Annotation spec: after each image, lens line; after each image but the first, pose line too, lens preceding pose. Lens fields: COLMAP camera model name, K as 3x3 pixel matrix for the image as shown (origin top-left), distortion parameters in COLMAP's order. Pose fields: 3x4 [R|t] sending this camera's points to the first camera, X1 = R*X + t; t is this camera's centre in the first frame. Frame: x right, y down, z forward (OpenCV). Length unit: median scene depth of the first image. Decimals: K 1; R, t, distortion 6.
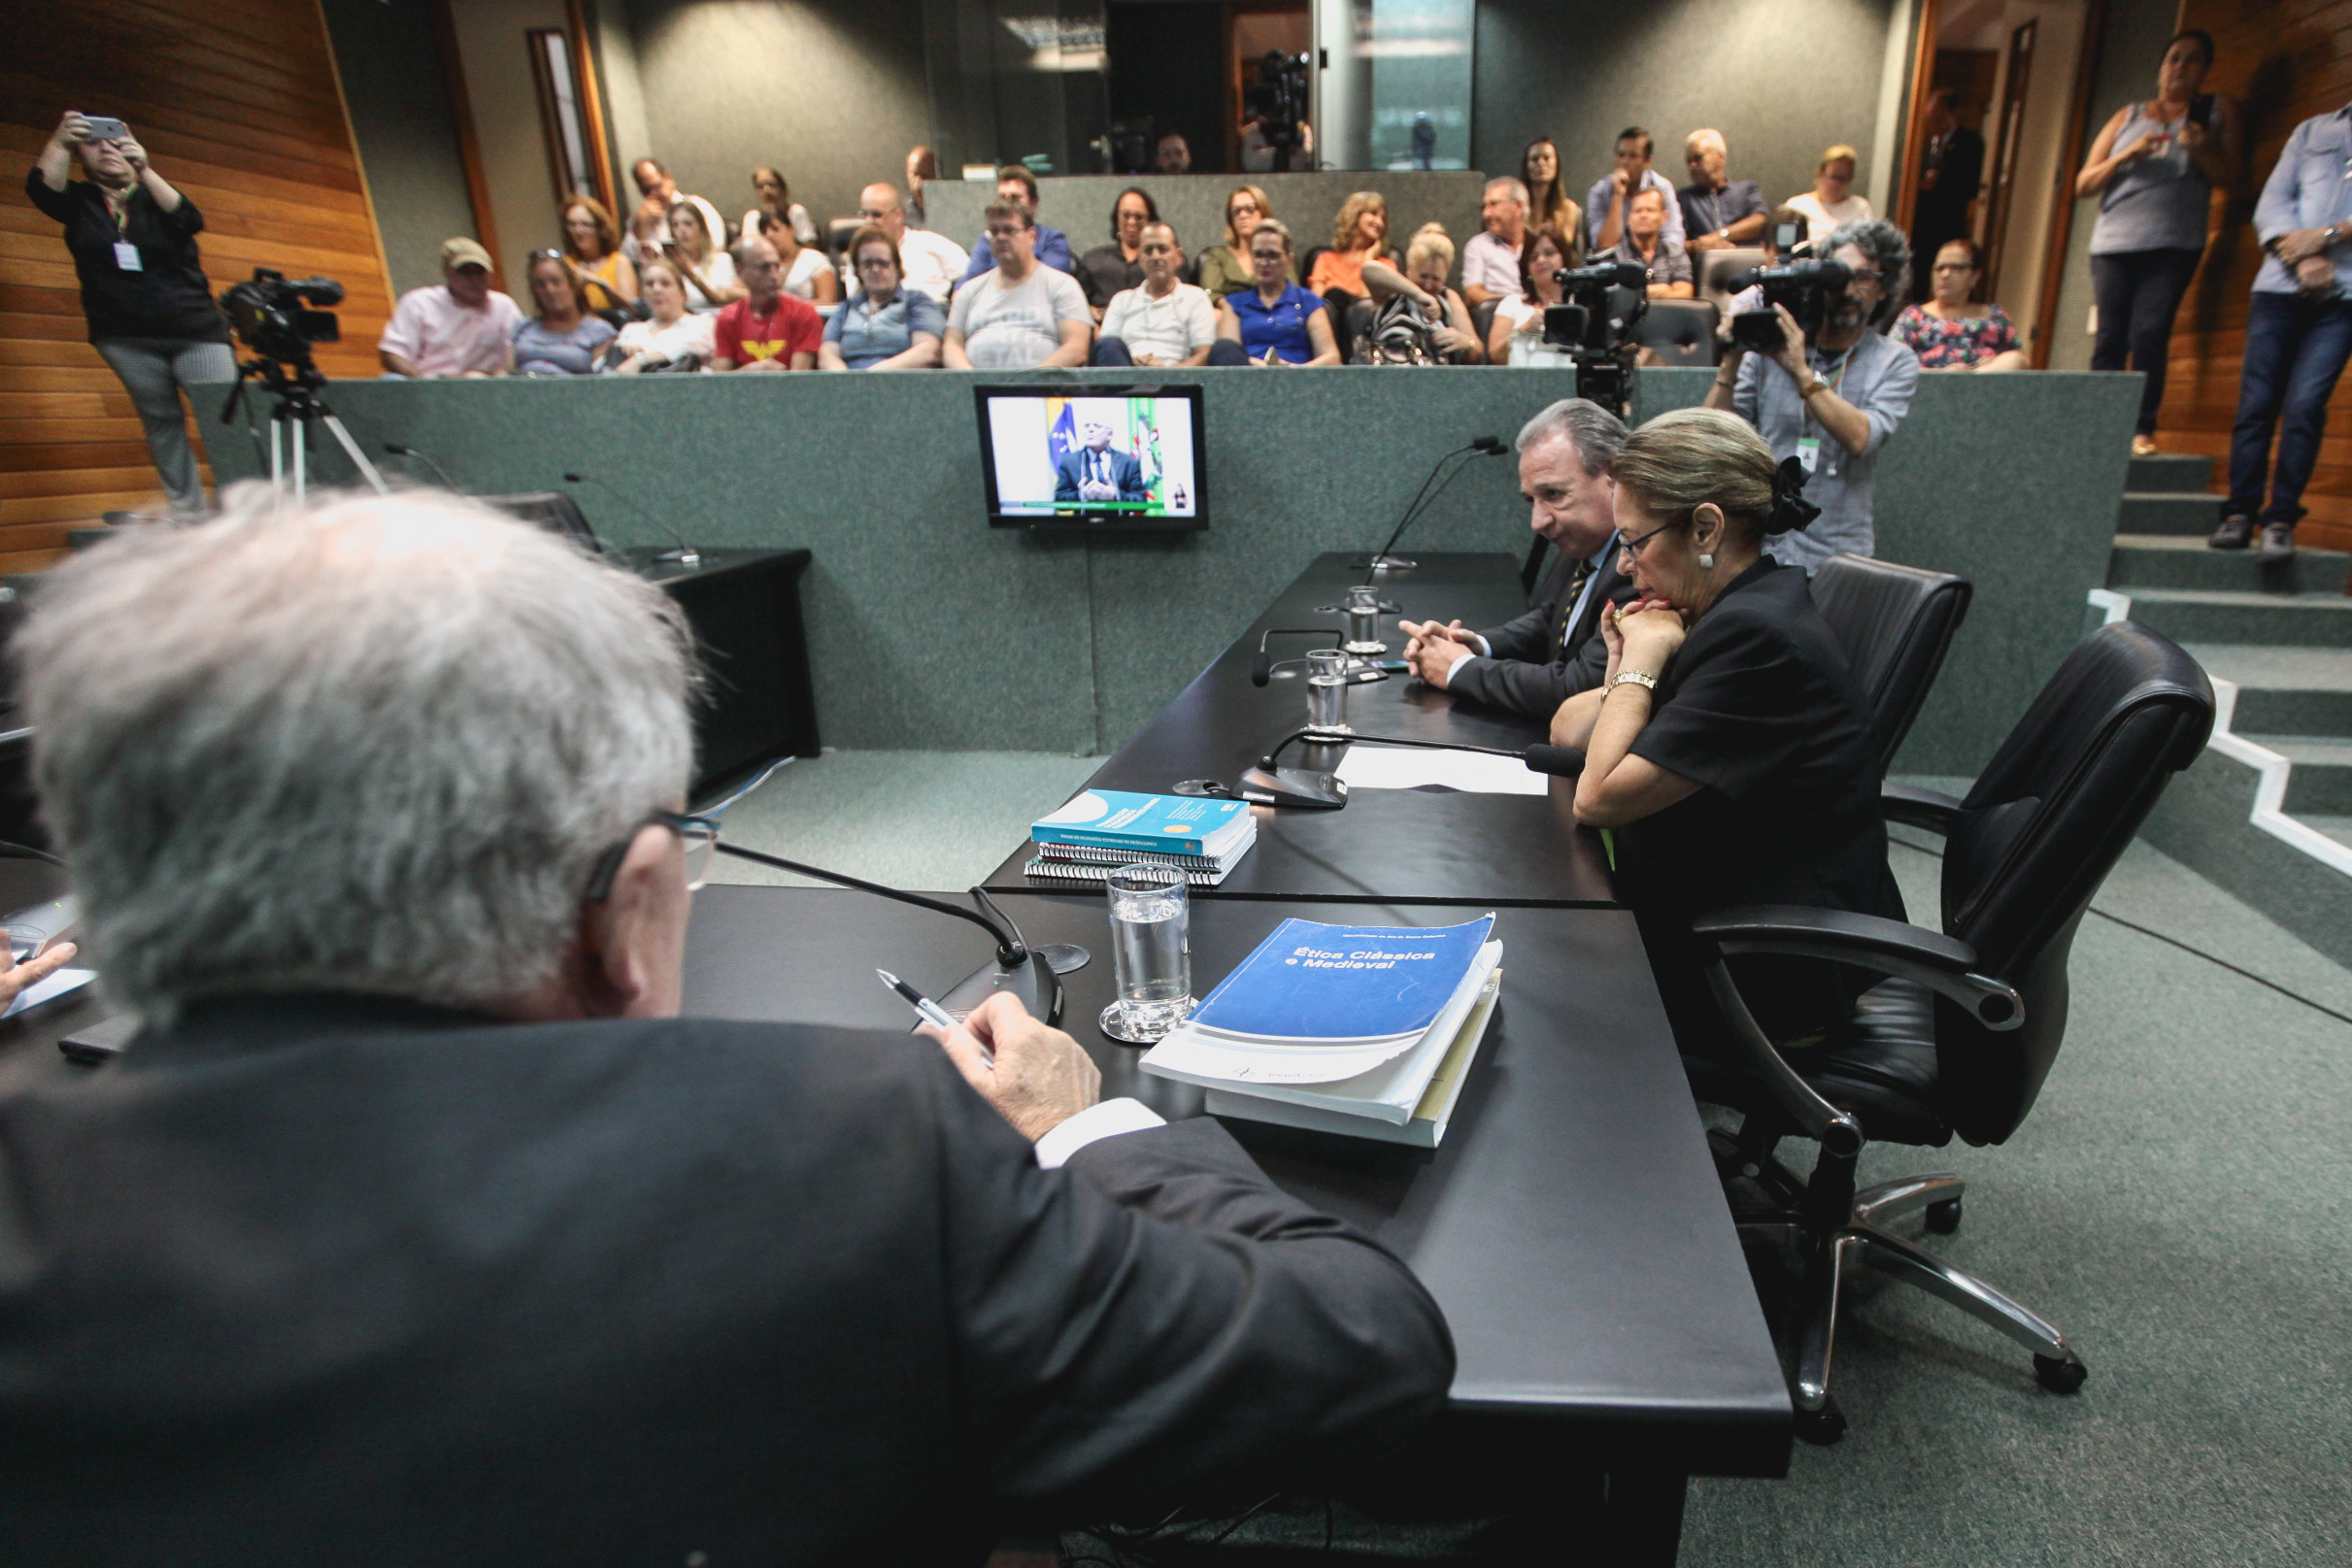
lens RADIAL K [[1162.3, 0, 1328.7], [0, 1162.3, 821.4], [0, 0, 1]] dist [-0.052392, 0.015375]
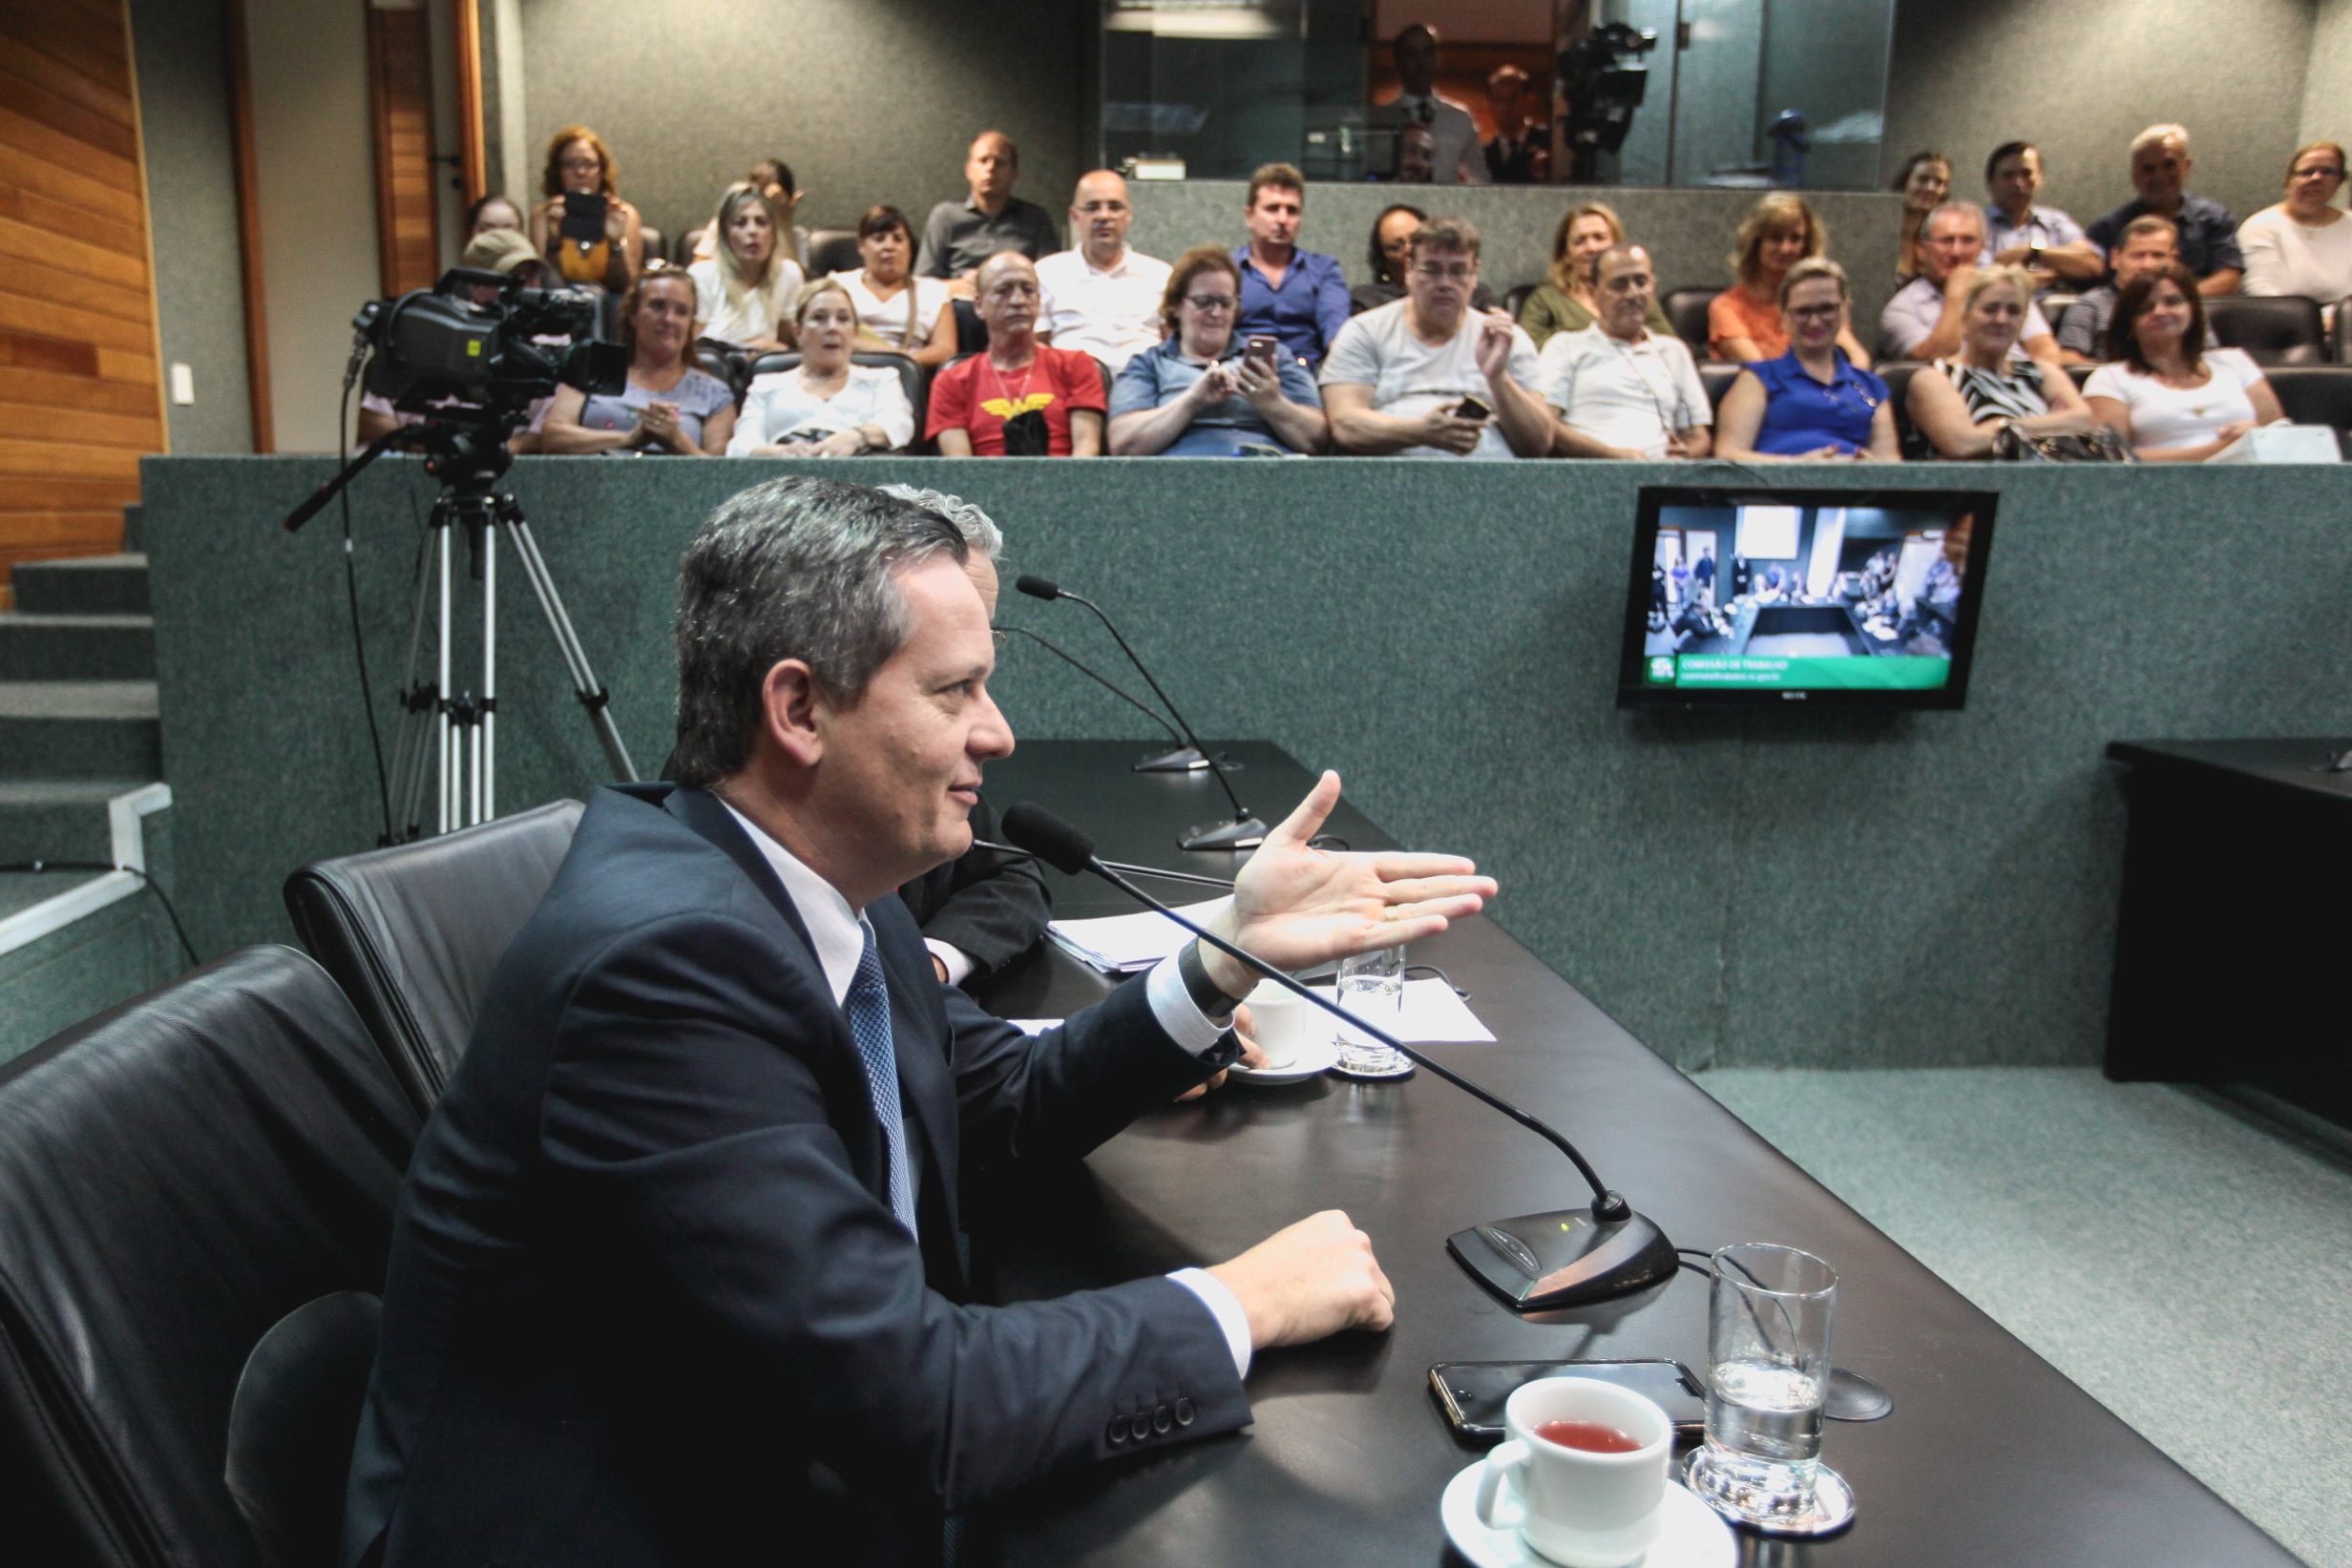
lens RADIAL K [[1737.9, 0, 1036.1], [0, 1737.9, 794.5], [0, 0, 1]] dist [-0.040958, 0.052268]
pose [[0.993075, -0.017137, 0.116224, -0.683642], [0.038212, 0.982626, -0.181619, -0.050059], [-0.111092, 0.184803, 0.976477, 0.132897]]
